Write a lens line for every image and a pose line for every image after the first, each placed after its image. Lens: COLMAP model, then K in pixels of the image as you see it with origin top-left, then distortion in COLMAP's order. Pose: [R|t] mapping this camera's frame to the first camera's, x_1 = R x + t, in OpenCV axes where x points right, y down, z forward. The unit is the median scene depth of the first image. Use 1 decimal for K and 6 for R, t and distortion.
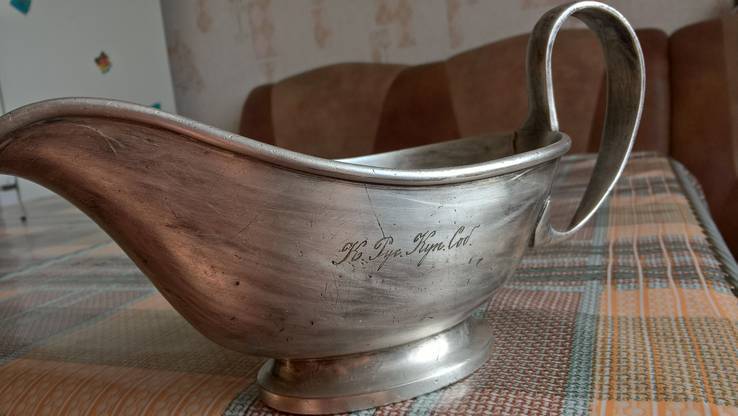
lens RADIAL K [[603.5, 0, 367.5], [0, 603.5, 210.9], [0, 0, 1]] dist [0.060954, -0.240627]
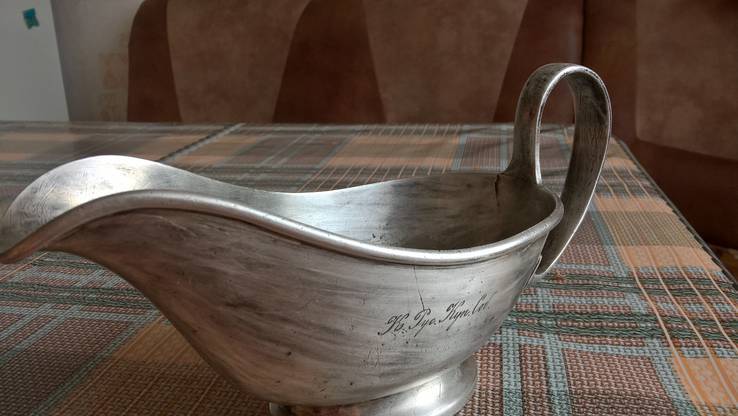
lens RADIAL K [[603.5, 0, 367.5], [0, 603.5, 210.9], [0, 0, 1]] dist [0.060954, -0.240627]
pose [[0.979424, 0.024519, 0.200319, -0.296860], [-0.044896, 0.994191, 0.097822, -0.237510], [-0.196757, -0.104803, 0.974835, -0.036372]]
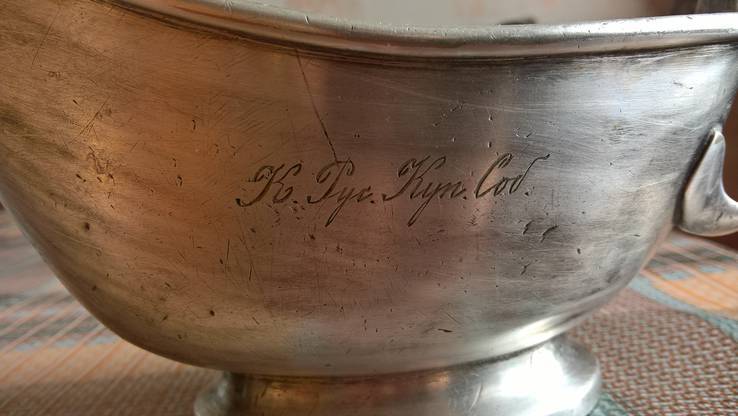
lens RADIAL K [[603.5, 0, 367.5], [0, 603.5, 210.9], [0, 0, 1]] dist [0.060954, -0.240627]
pose [[0.957444, 0.076612, -0.278267, 0.195944], [-0.072240, 0.997050, 0.025947, 0.070508], [0.279434, -0.004740, 0.960153, 0.518885]]
